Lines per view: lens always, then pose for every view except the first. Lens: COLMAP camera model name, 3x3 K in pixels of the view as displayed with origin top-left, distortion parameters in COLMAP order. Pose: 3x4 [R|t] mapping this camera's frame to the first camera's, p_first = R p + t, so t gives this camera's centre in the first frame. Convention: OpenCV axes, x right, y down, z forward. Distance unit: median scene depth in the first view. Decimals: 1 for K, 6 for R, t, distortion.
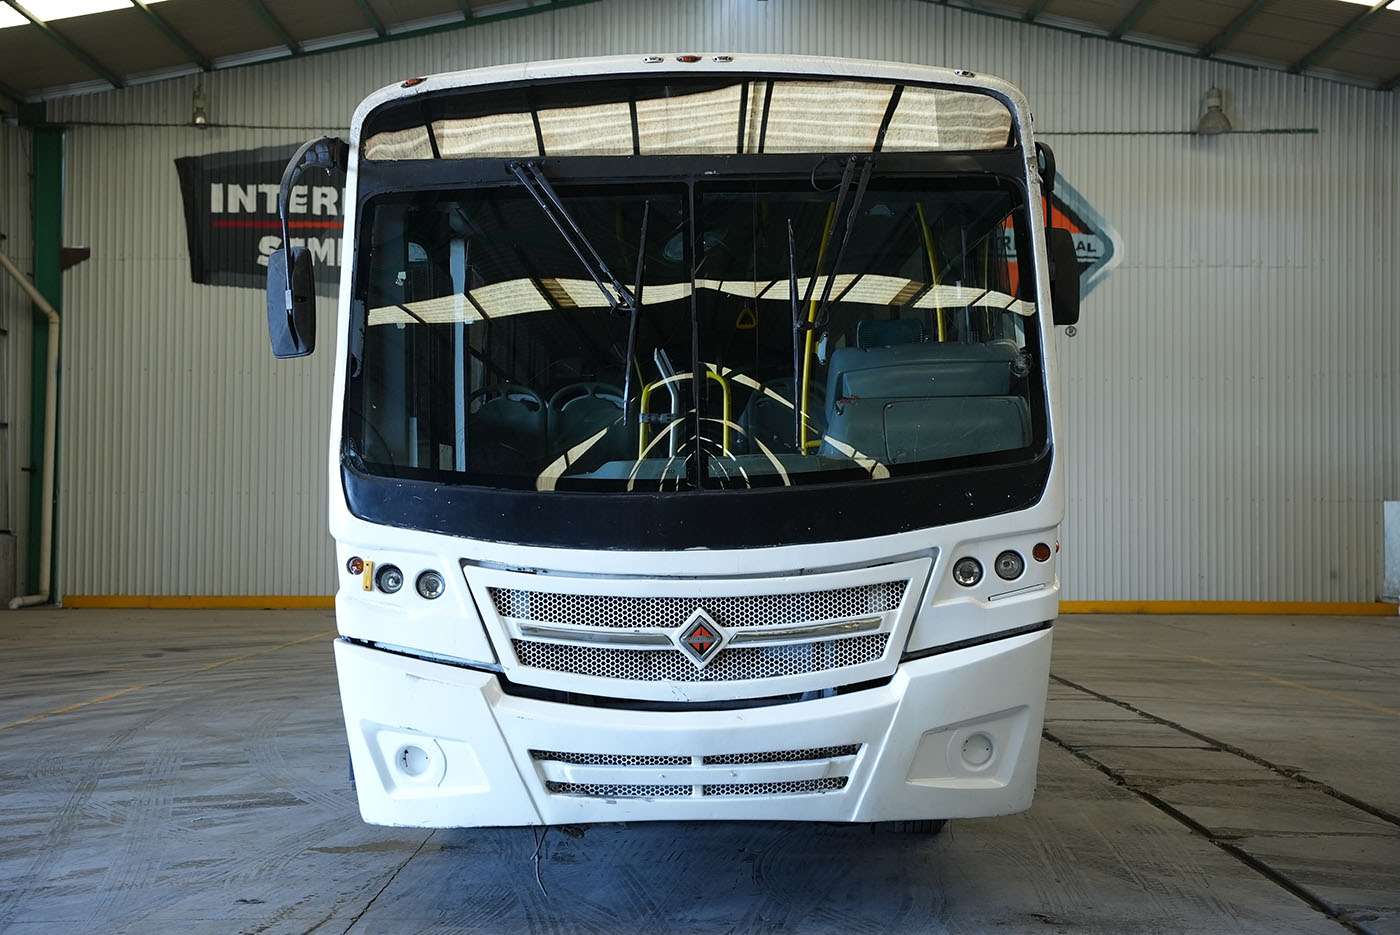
lens RADIAL K [[1817.9, 0, 700.0], [0, 1817.9, 467.5], [0, 0, 1]] dist [0.133301, 0.044262]
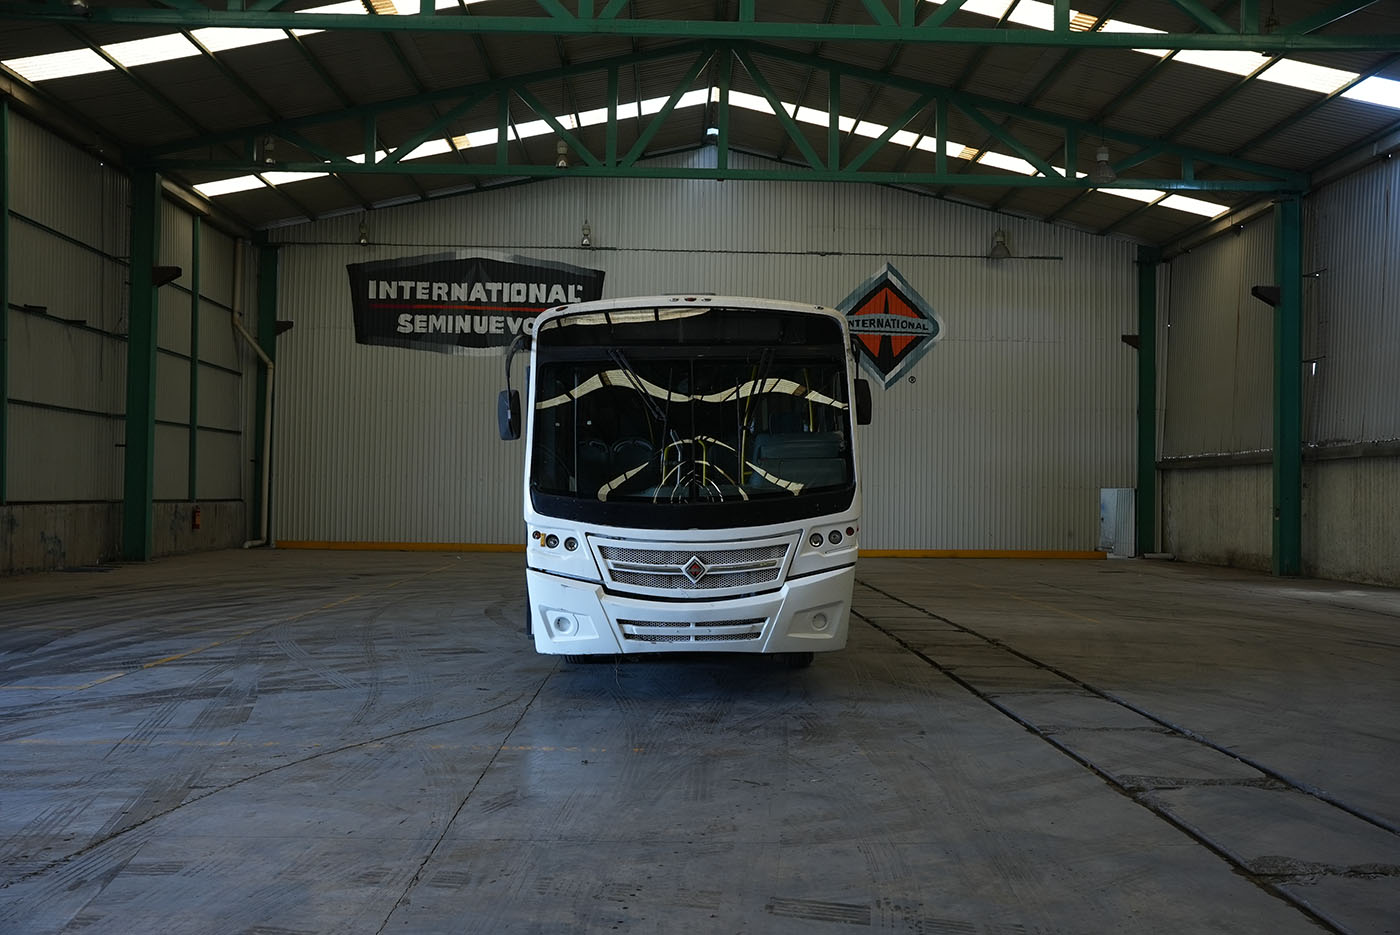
lens RADIAL K [[1282.7, 0, 700.0], [0, 1282.7, 467.5], [0, 0, 1]] dist [-0.001901, -0.002481]
pose [[0.999693, 0.009135, 0.023035, -0.023275], [-0.009398, 0.999892, 0.011328, -0.036392], [-0.022929, -0.011541, 0.999670, -0.423439]]
